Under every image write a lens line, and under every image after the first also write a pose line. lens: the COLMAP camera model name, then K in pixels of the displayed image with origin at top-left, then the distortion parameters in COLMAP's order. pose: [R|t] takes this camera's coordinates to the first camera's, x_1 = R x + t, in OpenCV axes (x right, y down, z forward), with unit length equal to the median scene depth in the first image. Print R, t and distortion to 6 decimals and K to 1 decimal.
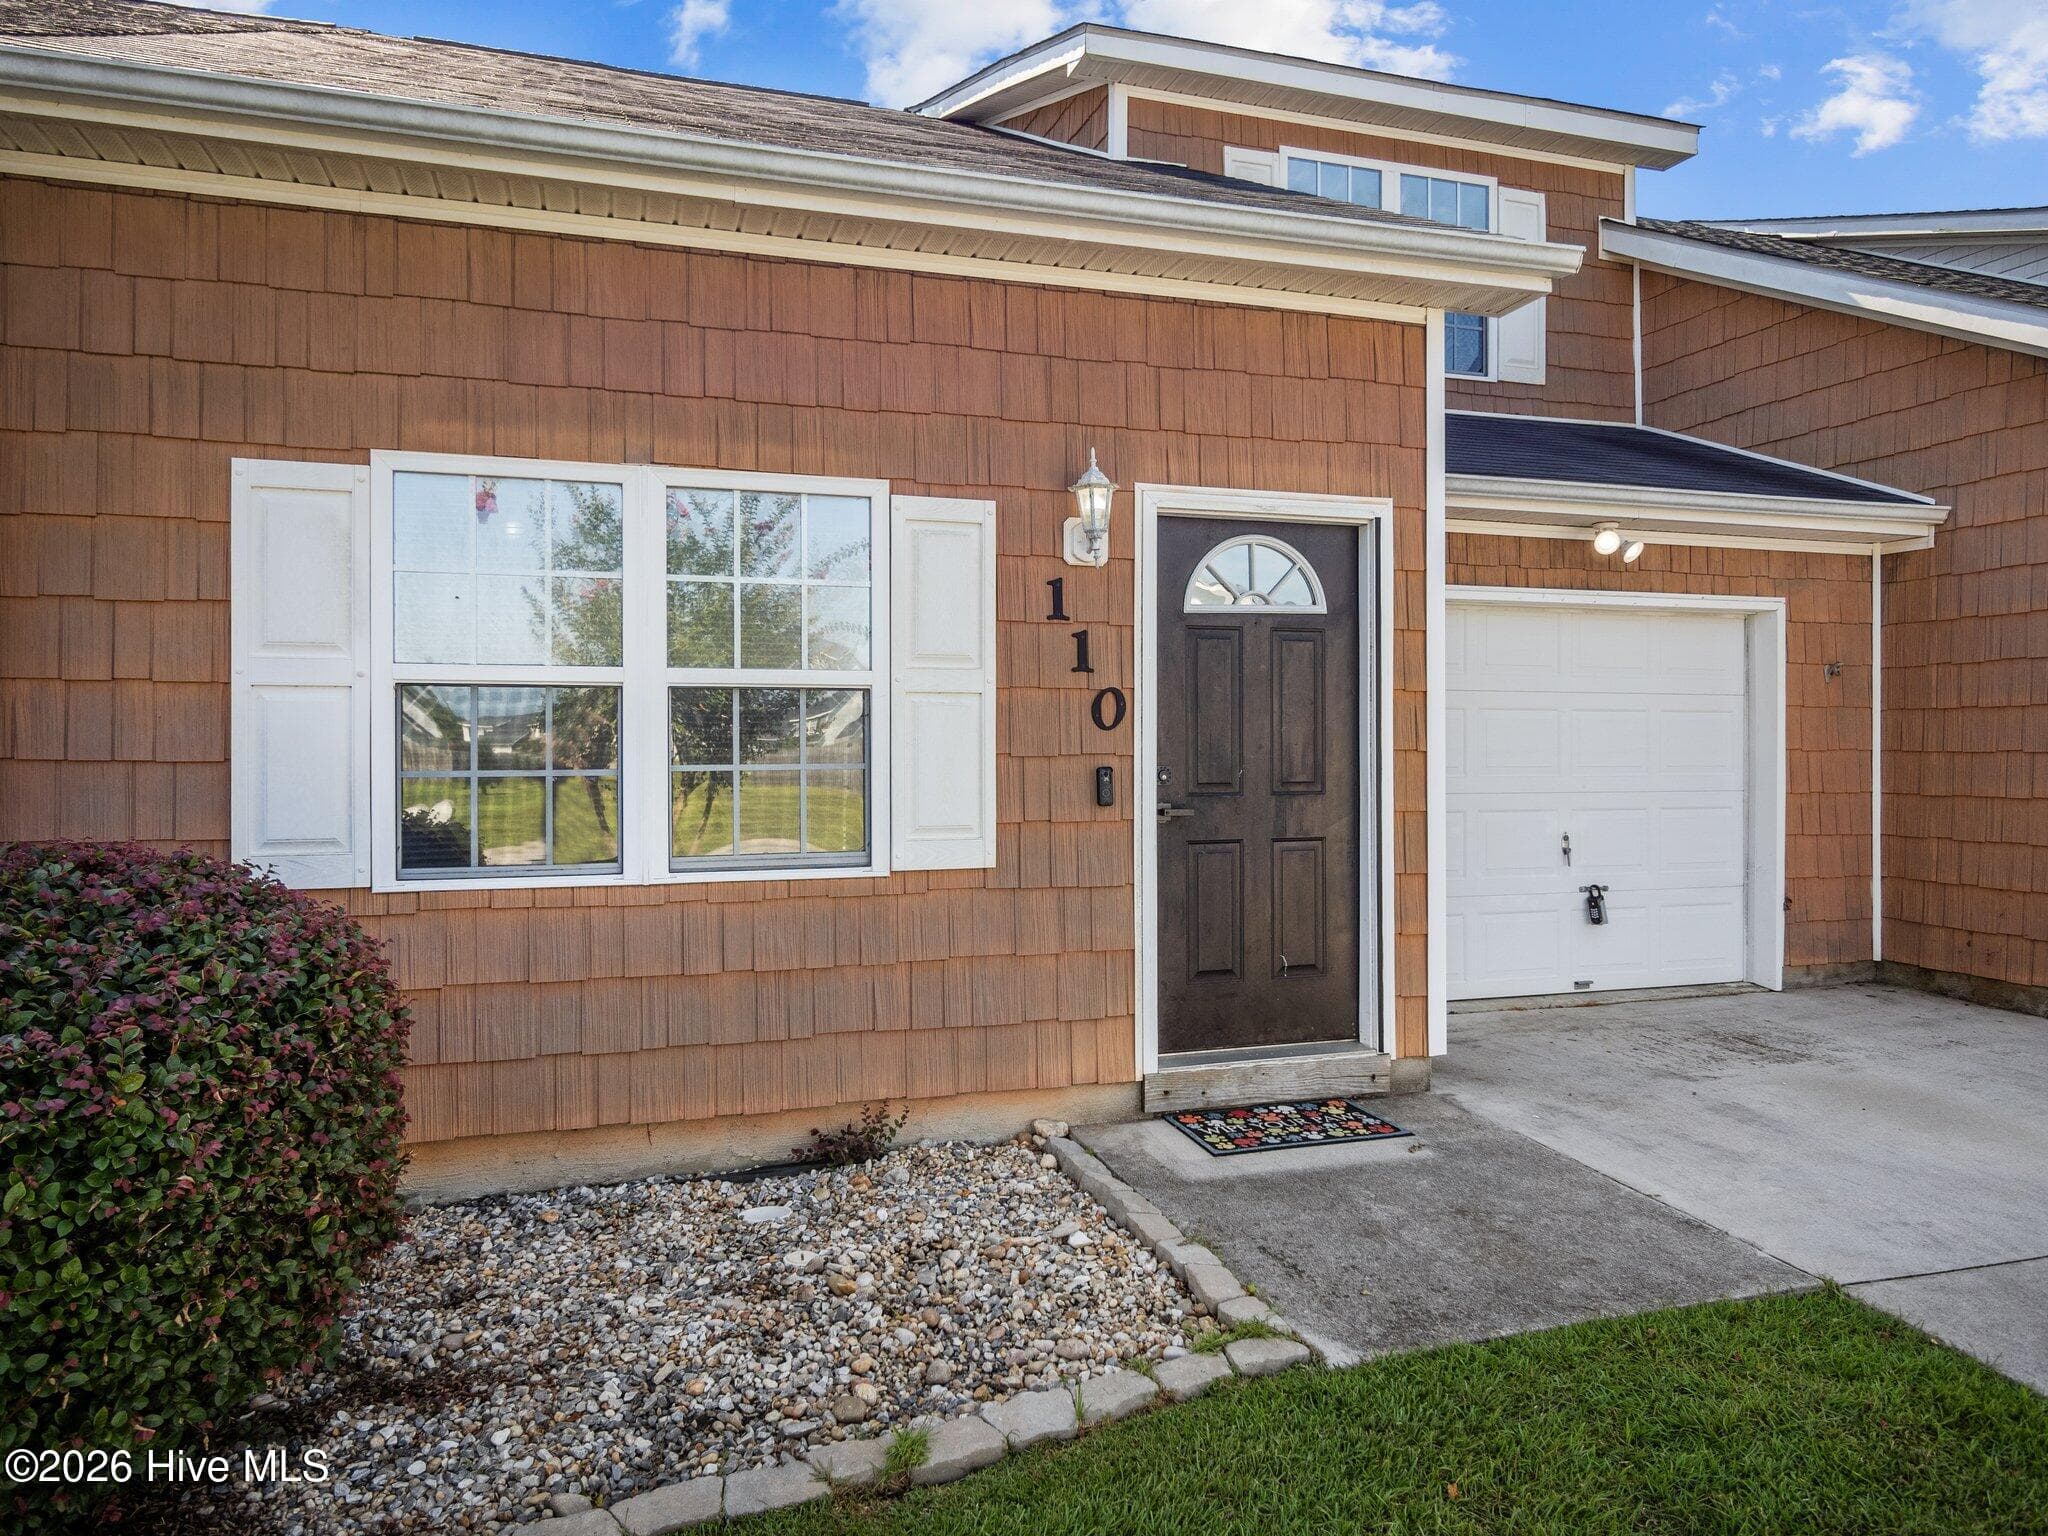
lens RADIAL K [[1361.1, 0, 1022.4], [0, 1361.1, 752.1], [0, 0, 1]] dist [0.000321, -0.002139]
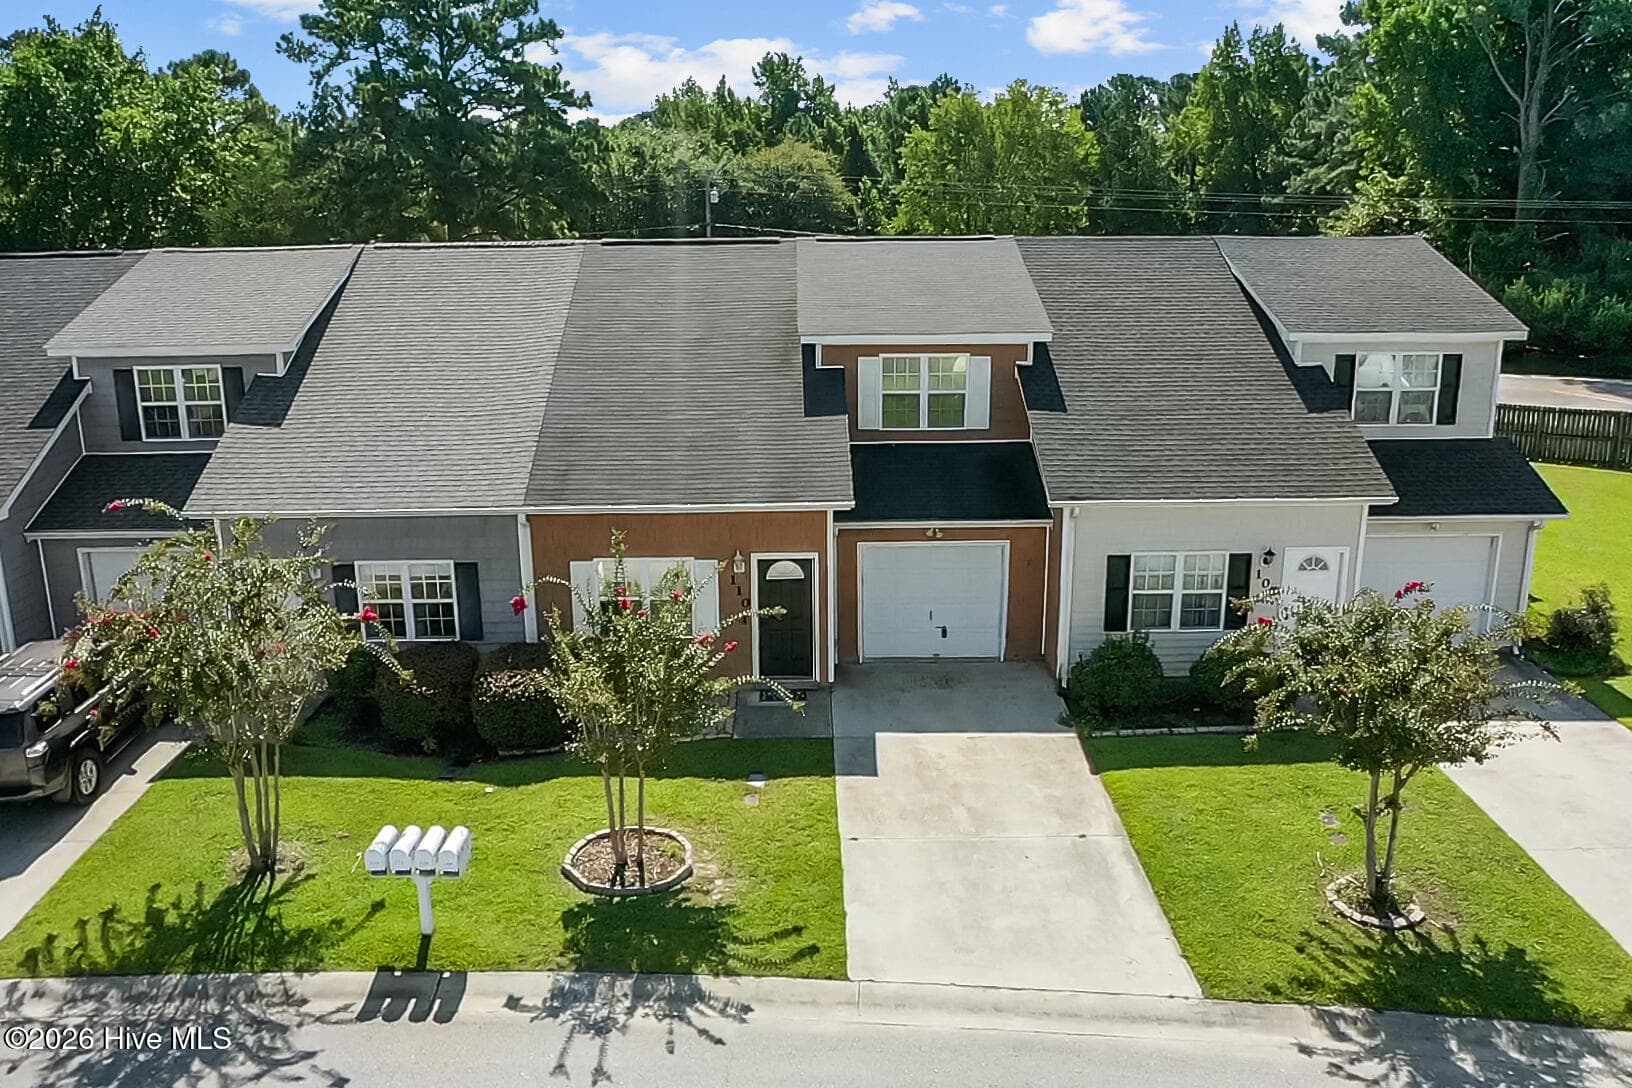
lens RADIAL K [[1362.8, 0, 816.0], [0, 1362.8, 544.0], [0, 0, 1]] dist [-0.052263, 0.005077]
pose [[0.957445, 0.069920, -0.280019, 1.570748], [0.003022, 0.967729, 0.251975, -1.387502], [0.288601, -0.242098, 0.926336, -3.119073]]
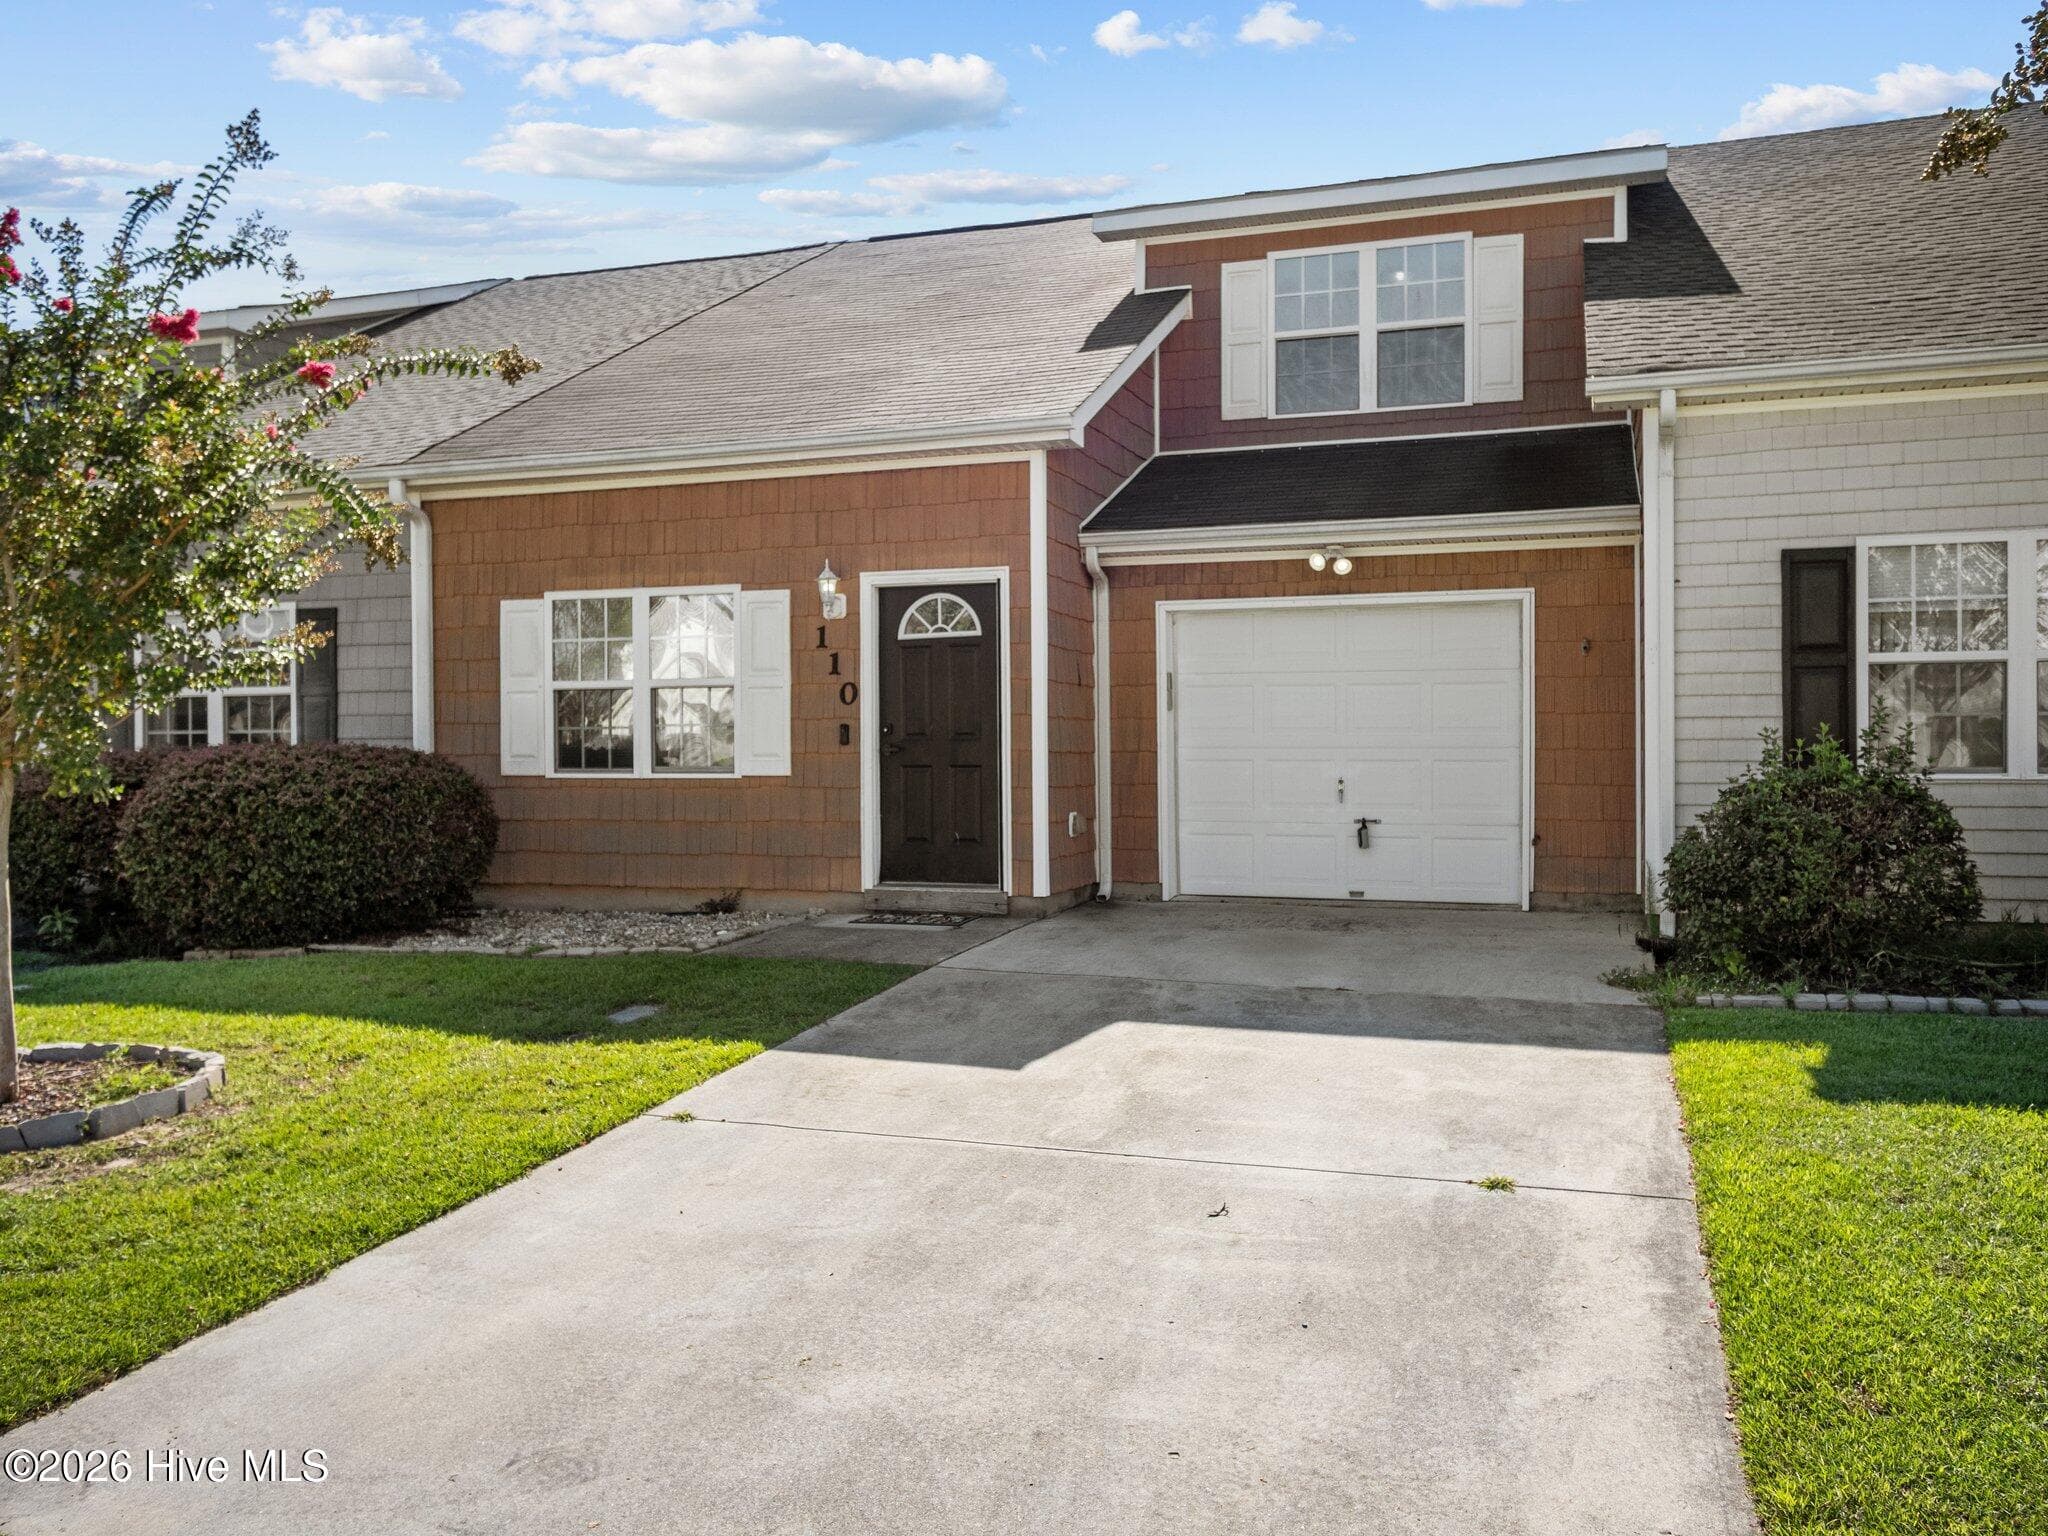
lens RADIAL K [[1660.0, 0, 1020.2], [0, 1660.0, 743.5], [0, 0, 1]] dist [0.009166, 0.008532]
pose [[0.798392, -0.001960, -0.602135, 1.699509], [0.000969, 0.999998, -0.001970, 0.043720], [0.602137, 0.000989, 0.798392, -0.720700]]
